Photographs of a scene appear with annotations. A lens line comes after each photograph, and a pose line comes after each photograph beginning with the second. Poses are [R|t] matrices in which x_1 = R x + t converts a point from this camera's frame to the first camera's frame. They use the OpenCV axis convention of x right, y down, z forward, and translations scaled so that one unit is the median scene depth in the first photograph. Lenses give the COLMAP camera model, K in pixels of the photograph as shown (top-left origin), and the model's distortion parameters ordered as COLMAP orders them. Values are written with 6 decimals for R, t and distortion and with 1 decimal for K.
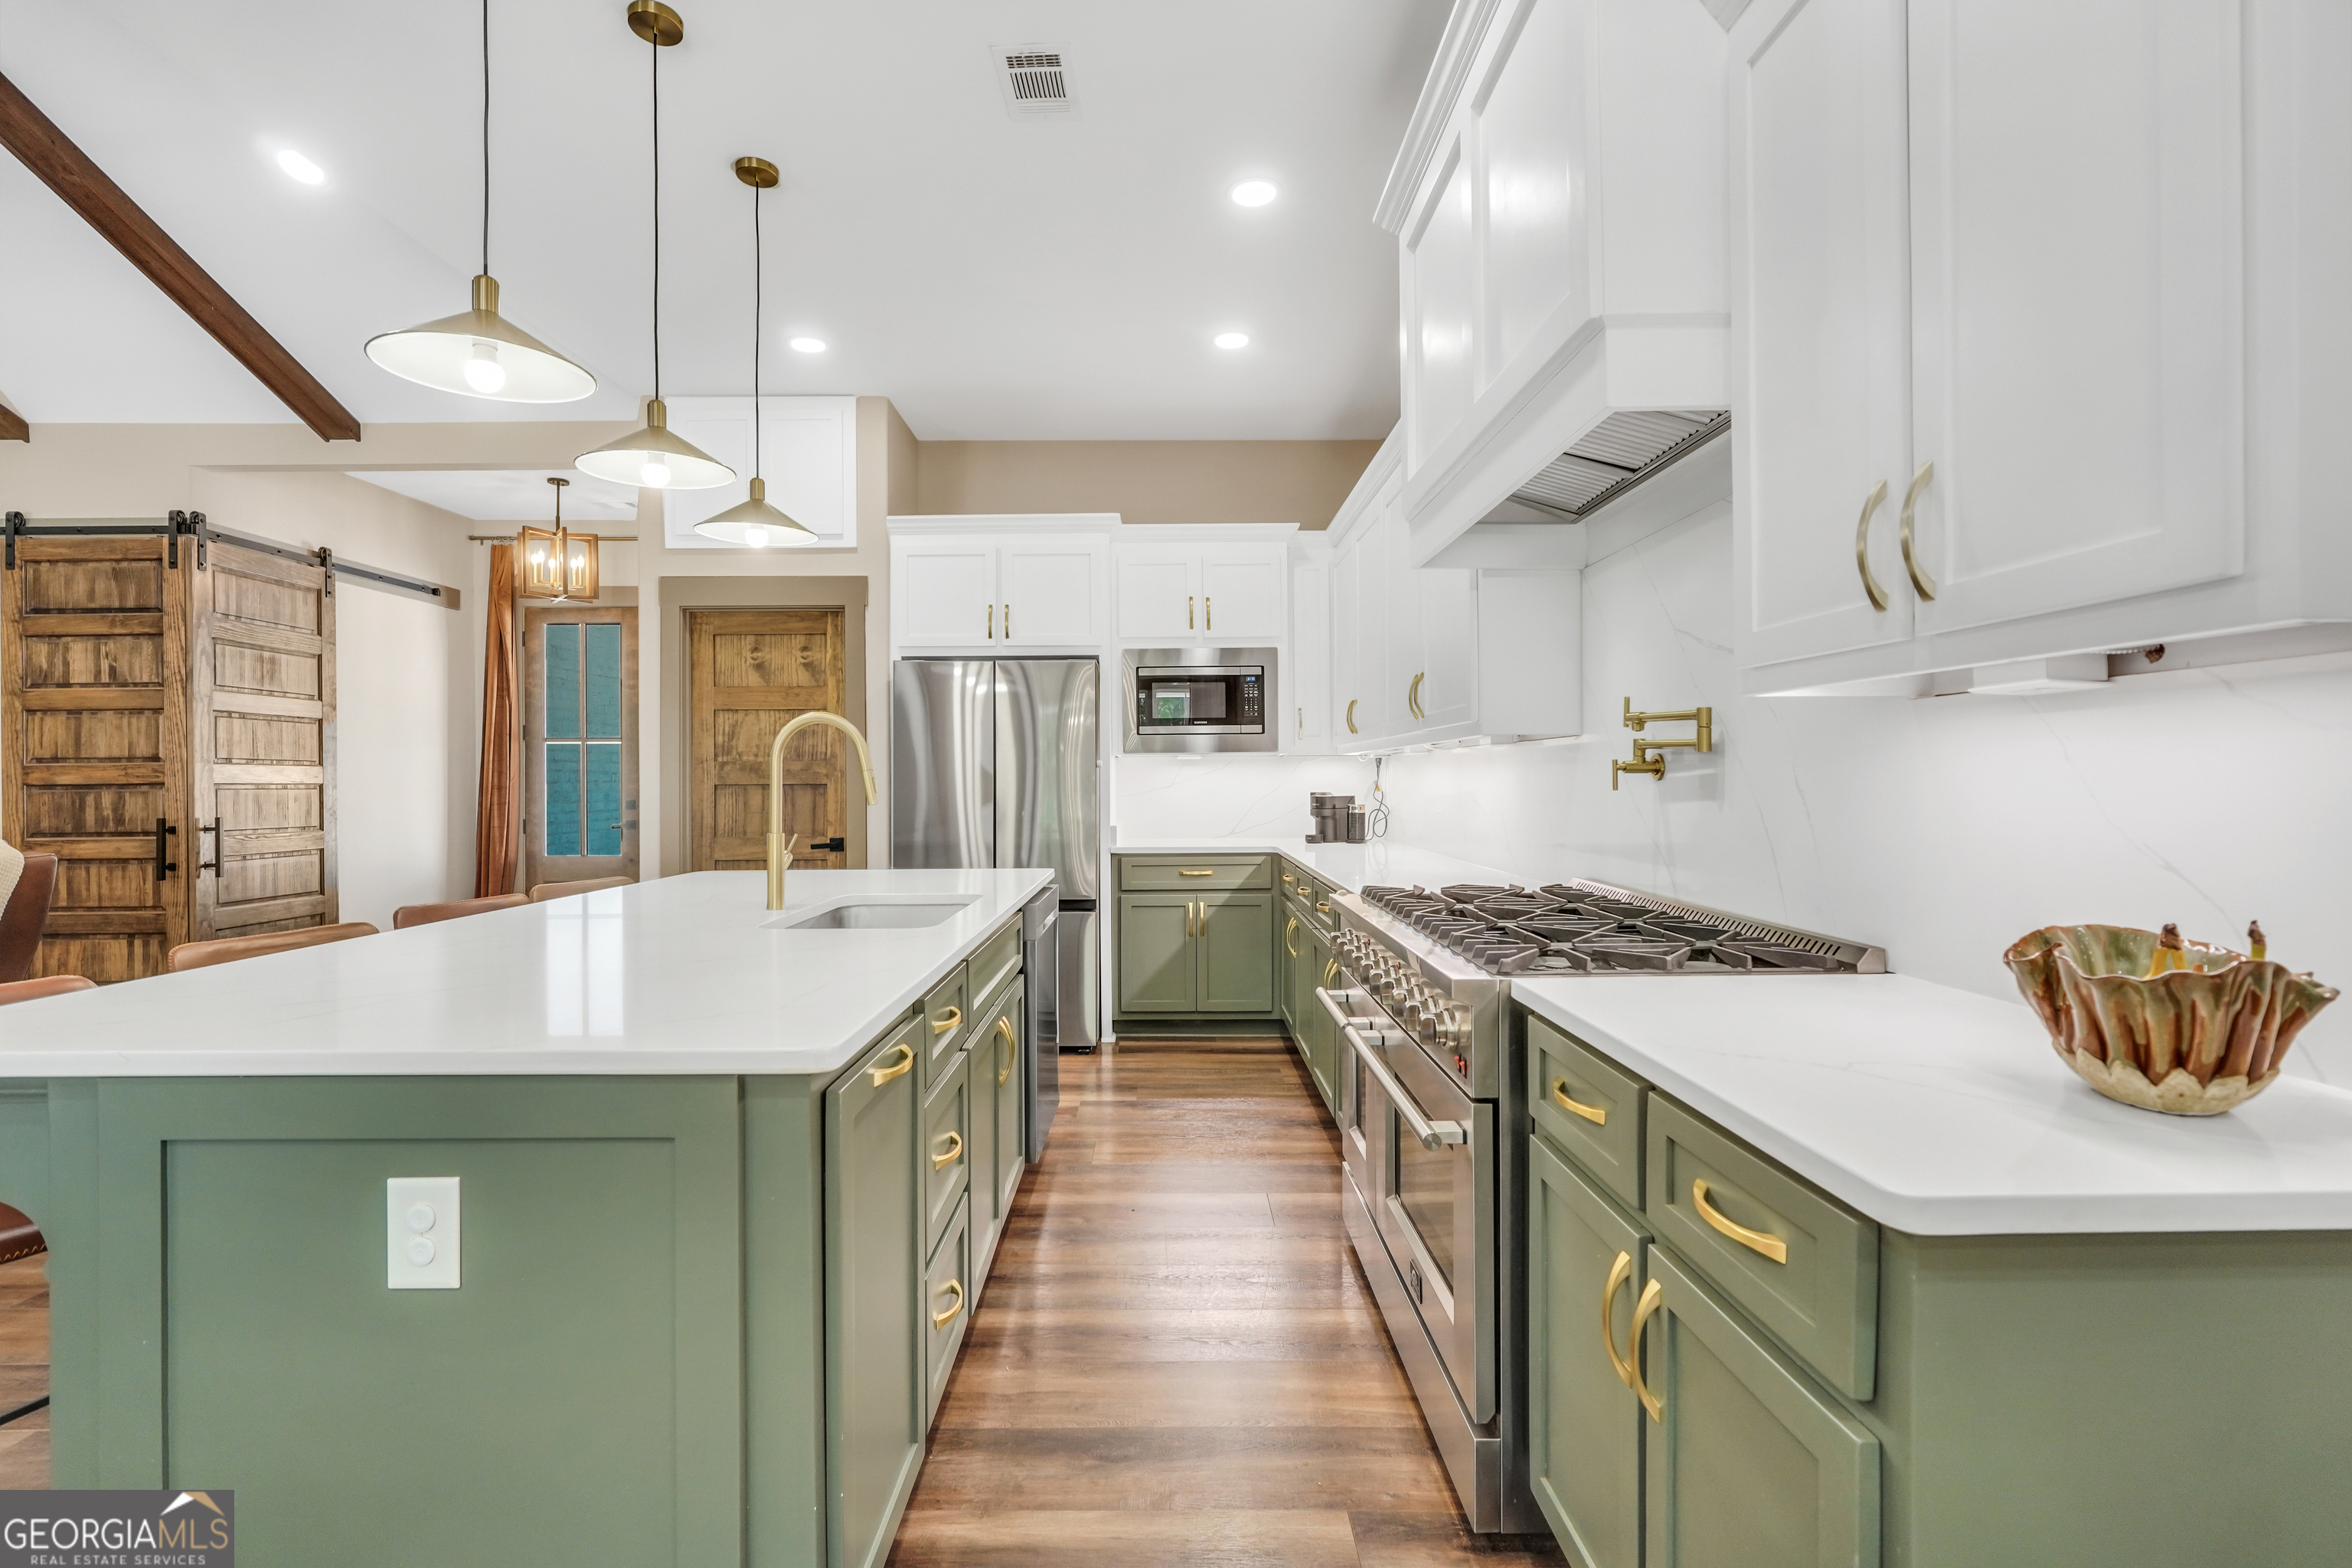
lens RADIAL K [[1040.8, 0, 1157.3], [0, 1040.8, 790.4], [0, 0, 1]] dist [0.003628, 0.001660]
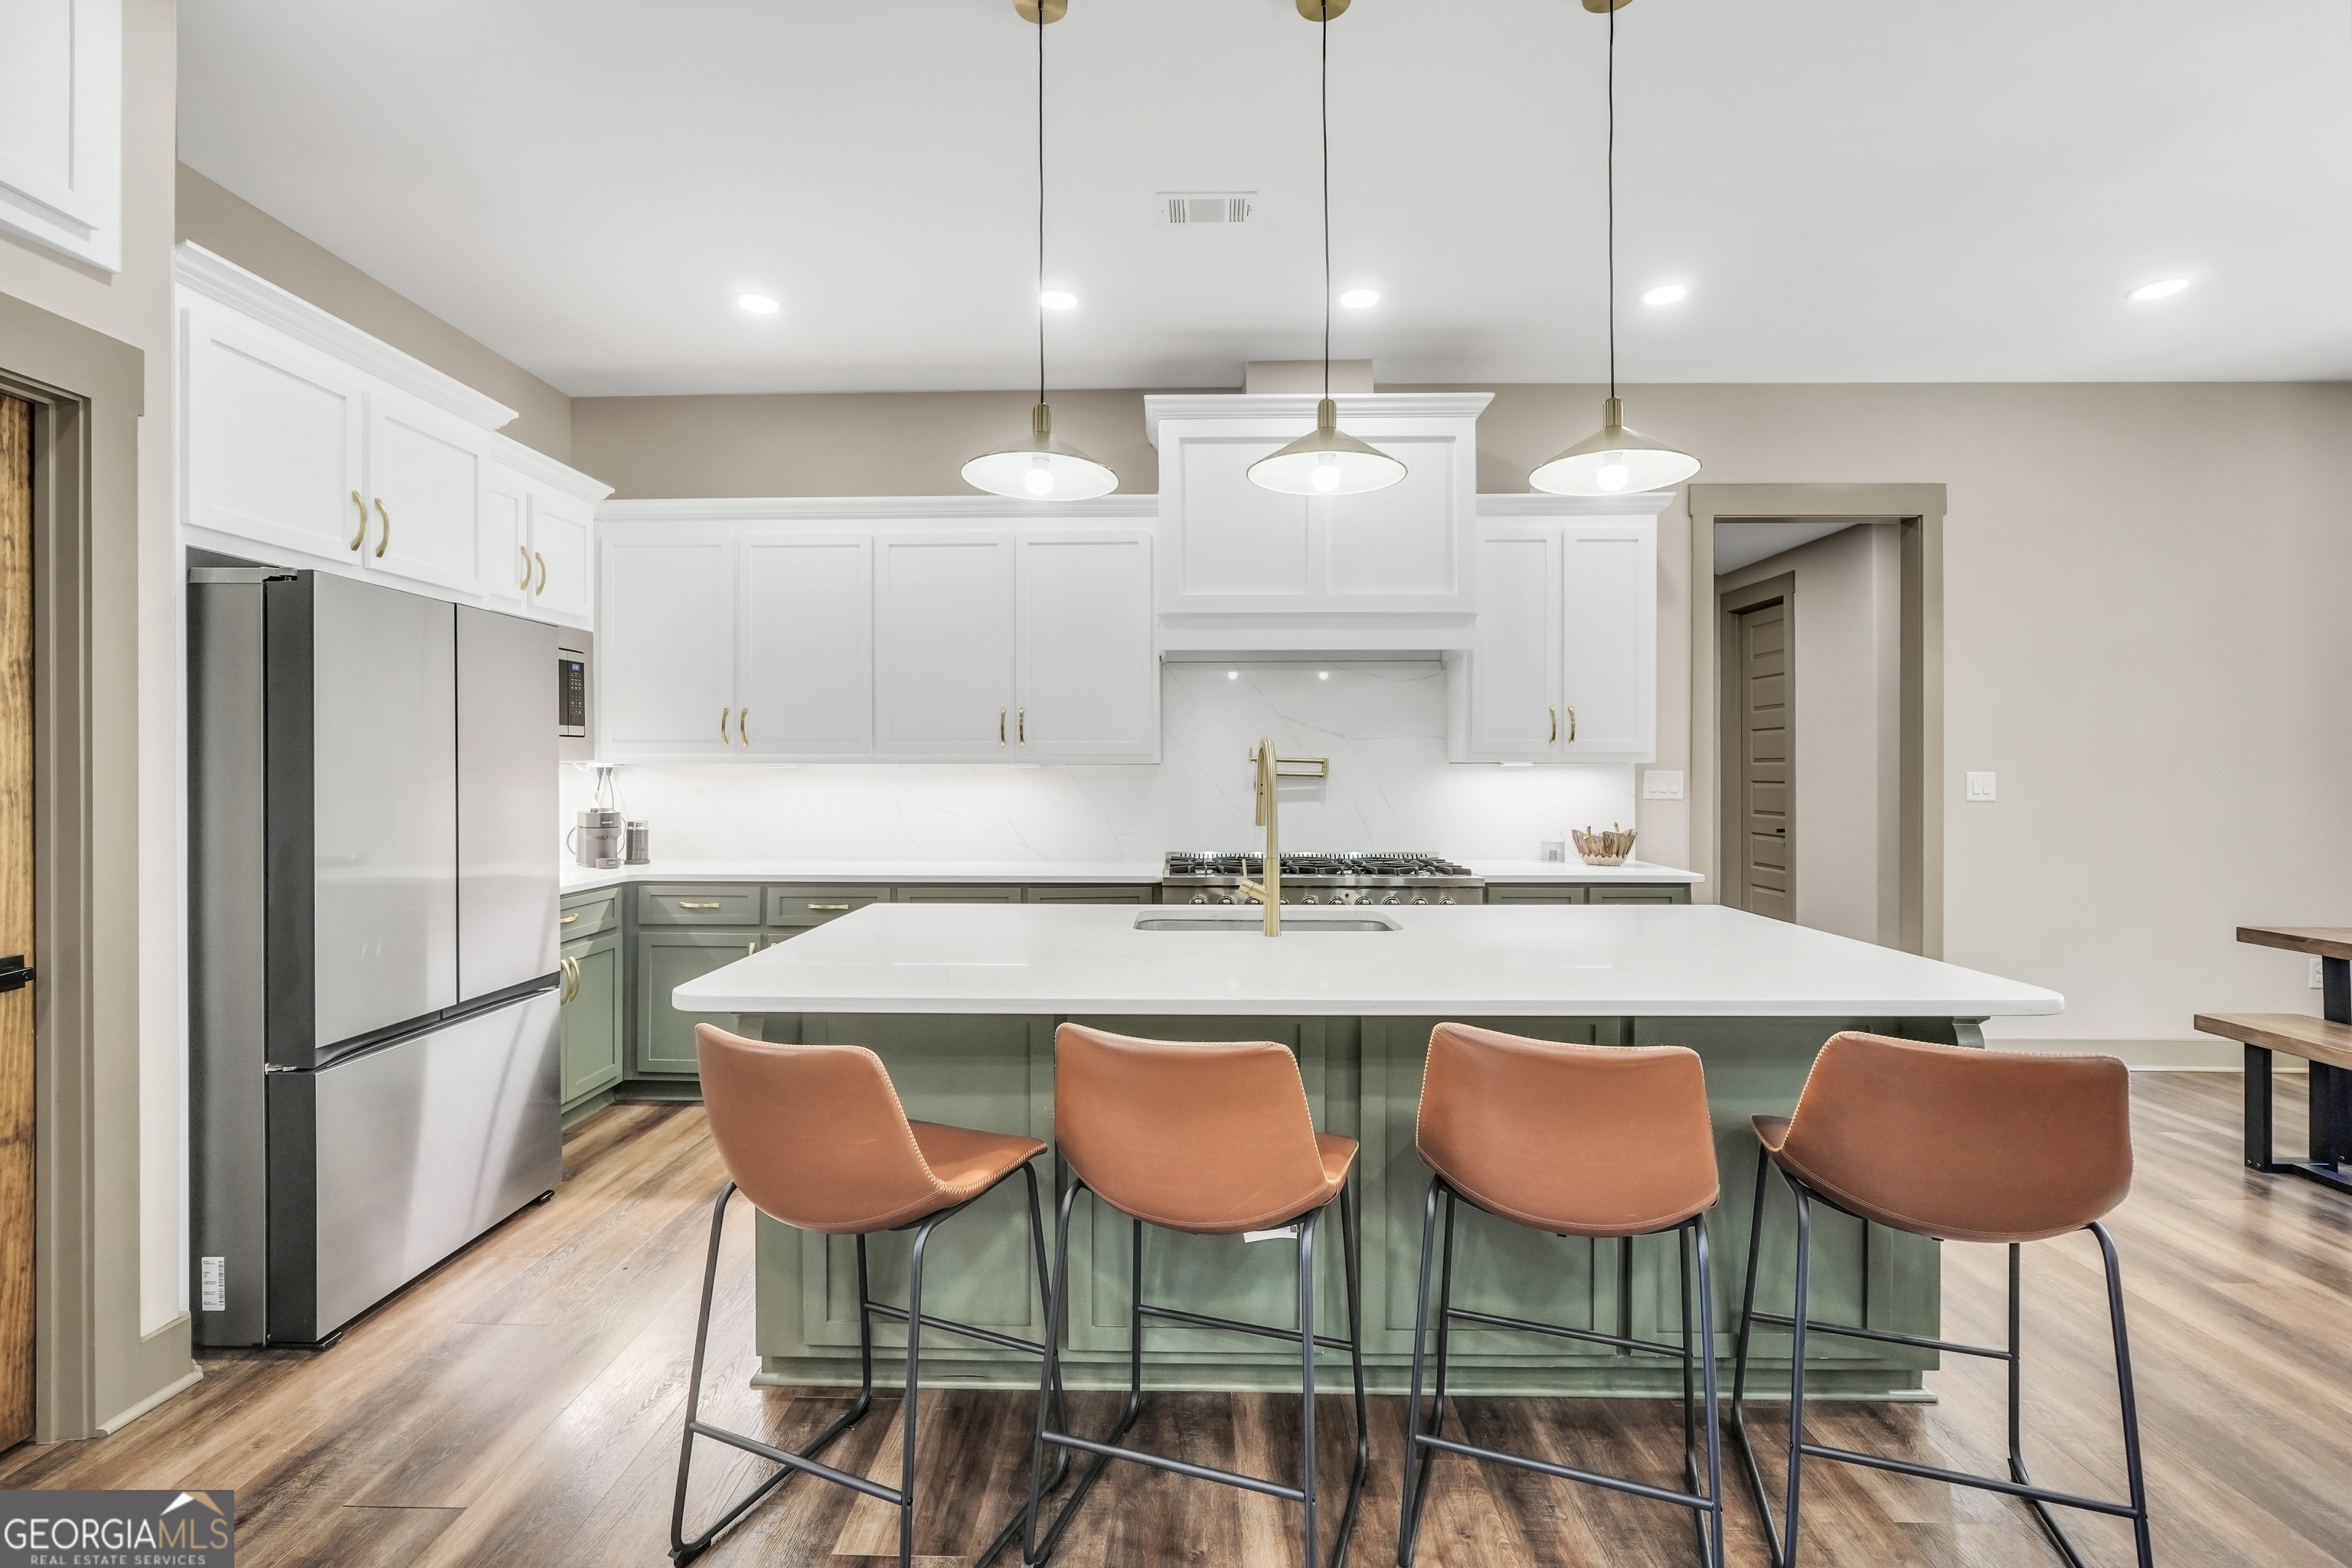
lens RADIAL K [[1036.1, 0, 1141.0], [0, 1036.1, 755.8], [0, 0, 1]] dist [-0.004093, 0.002090]
pose [[0.040345, 0.021840, 0.998947, -0.688383], [0.012251, 0.999675, -0.022351, -0.017064], [-0.999111, 0.013139, 0.040065, 0.549205]]
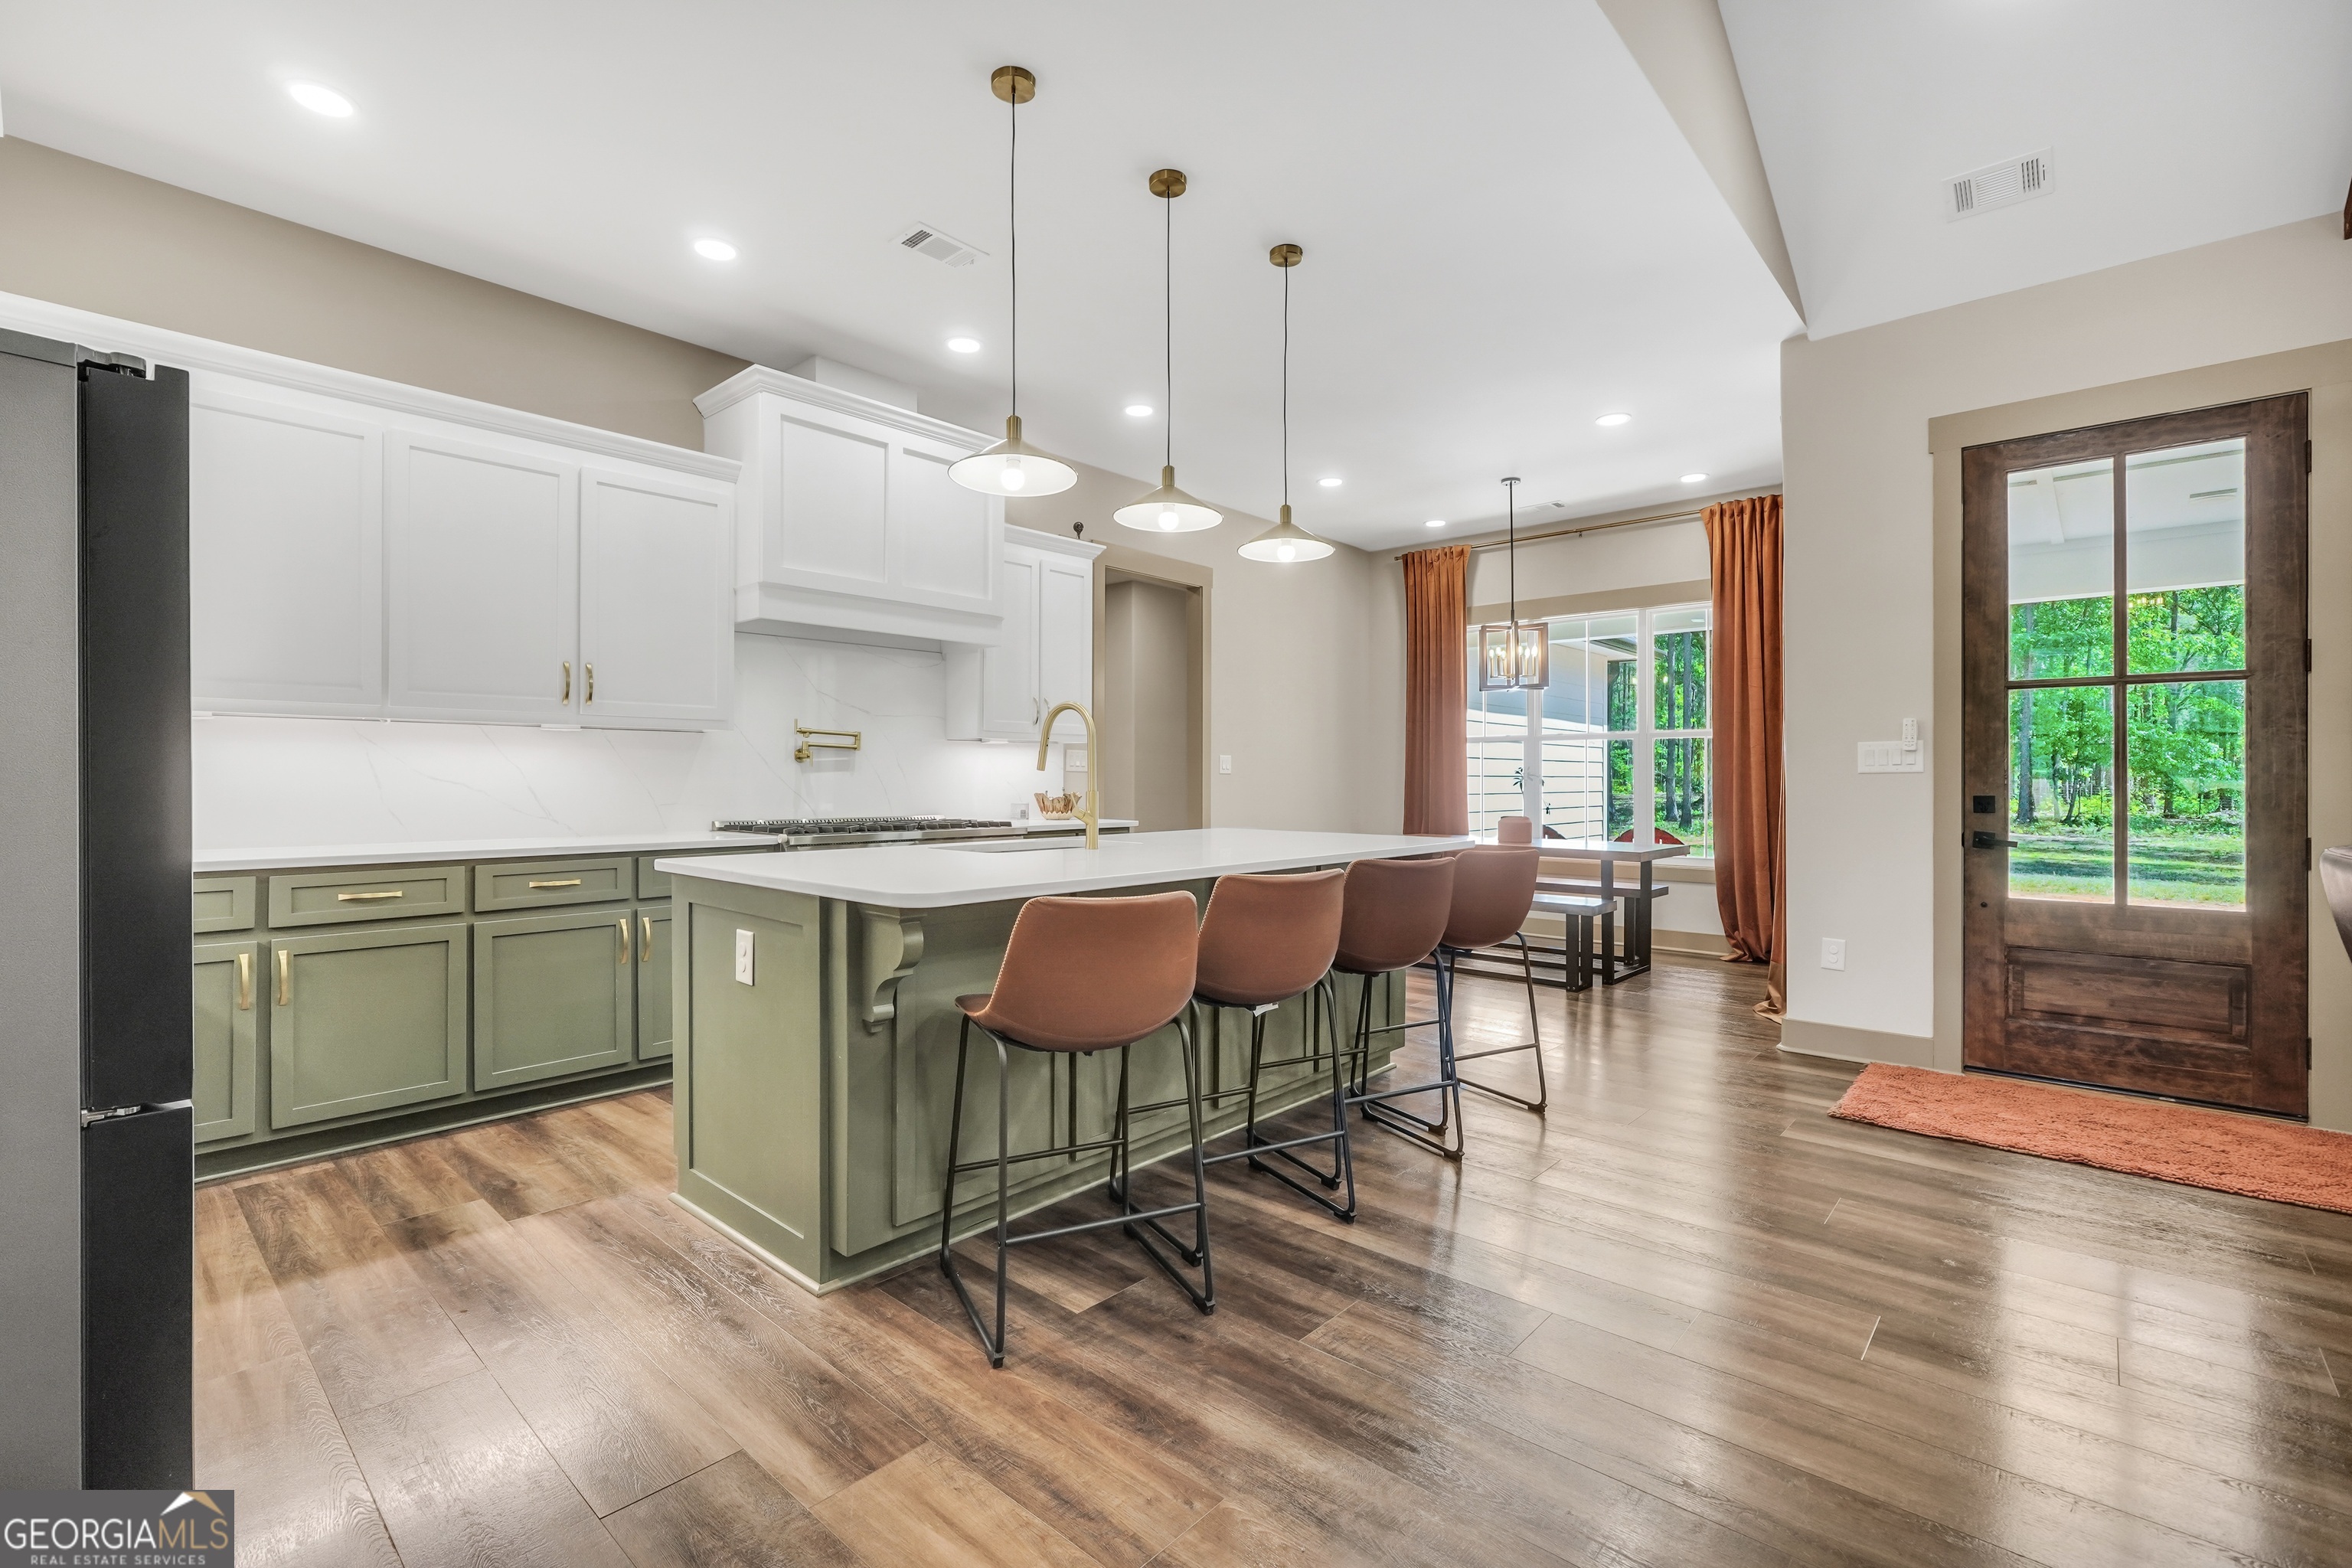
lens RADIAL K [[1036.1, 0, 1162.6], [0, 1036.1, 789.8], [0, 0, 1]] dist [-0.004093, 0.002090]
pose [[-0.743370, -0.016993, 0.668665, -0.672370], [0.000111, 0.999674, 0.025529, -0.002370], [-0.668880, 0.019051, -0.743126, 0.971657]]
